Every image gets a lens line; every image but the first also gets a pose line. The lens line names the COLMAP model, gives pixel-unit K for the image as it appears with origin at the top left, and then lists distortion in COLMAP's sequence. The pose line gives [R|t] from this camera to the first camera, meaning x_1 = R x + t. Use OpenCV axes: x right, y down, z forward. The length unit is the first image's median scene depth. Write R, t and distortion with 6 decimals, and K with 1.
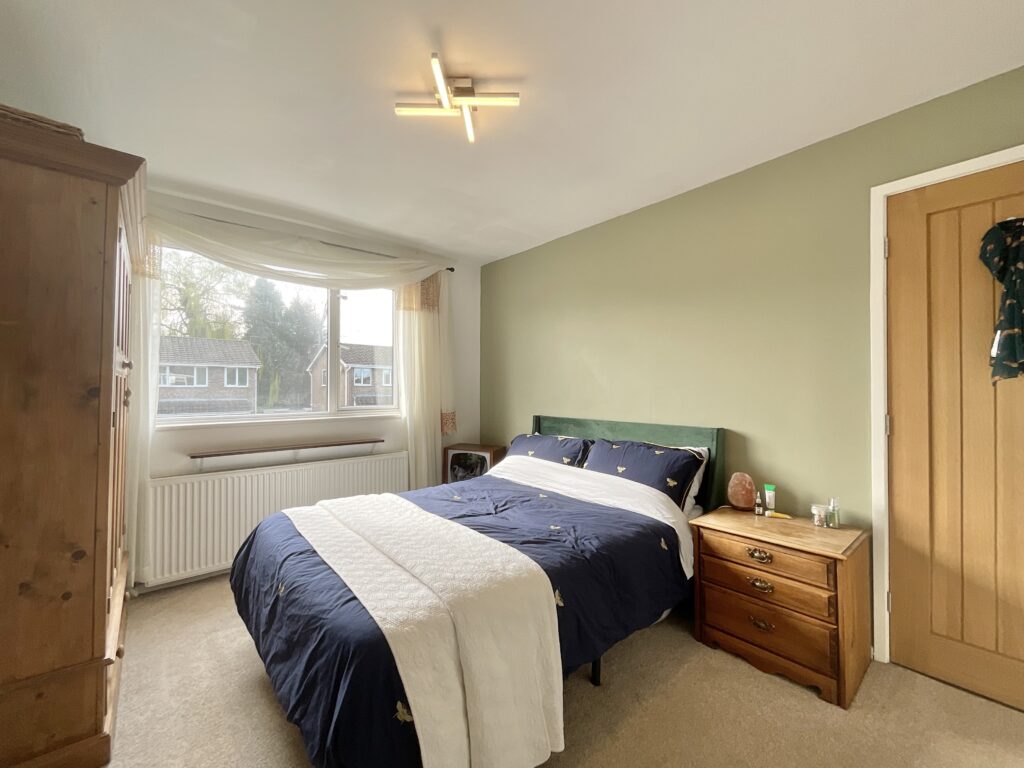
lens RADIAL K [[417.1, 0, 510.5], [0, 417.1, 384.4], [0, 0, 1]] dist [0.000717, 0.000239]
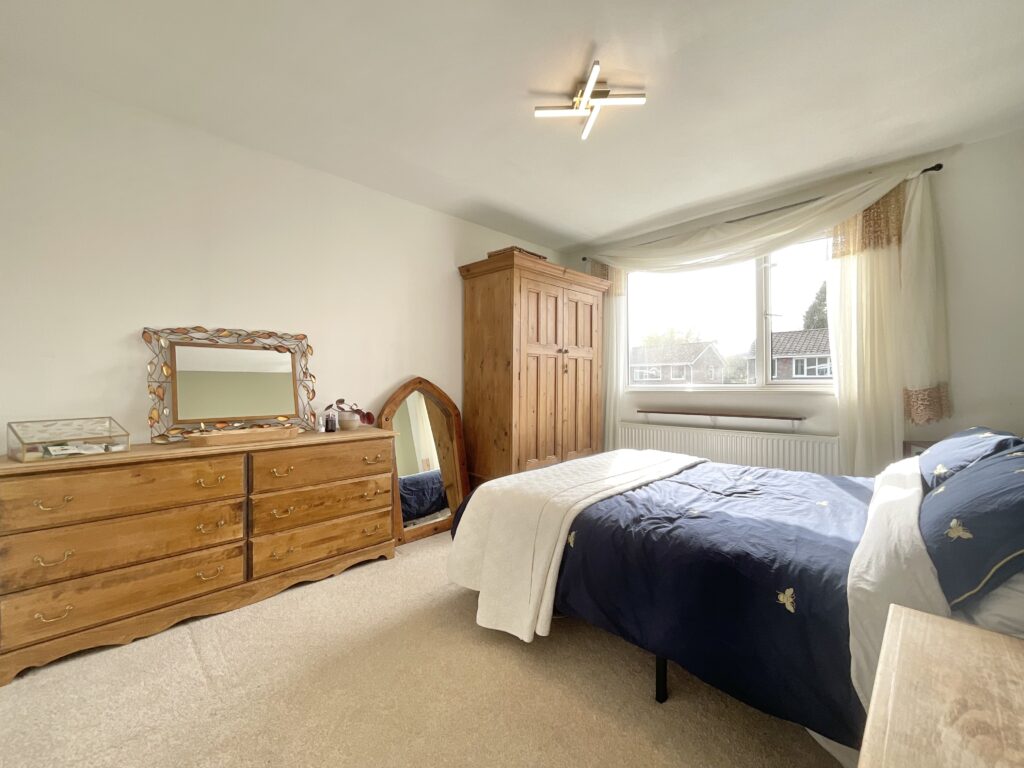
lens RADIAL K [[417.1, 0, 510.5], [0, 417.1, 384.4], [0, 0, 1]] dist [0.000717, 0.000239]
pose [[0.082071, 0.005788, -0.996610, 0.554187], [0.022324, 0.999722, 0.007645, 0.047742], [0.996376, -0.022876, 0.081919, 0.356097]]
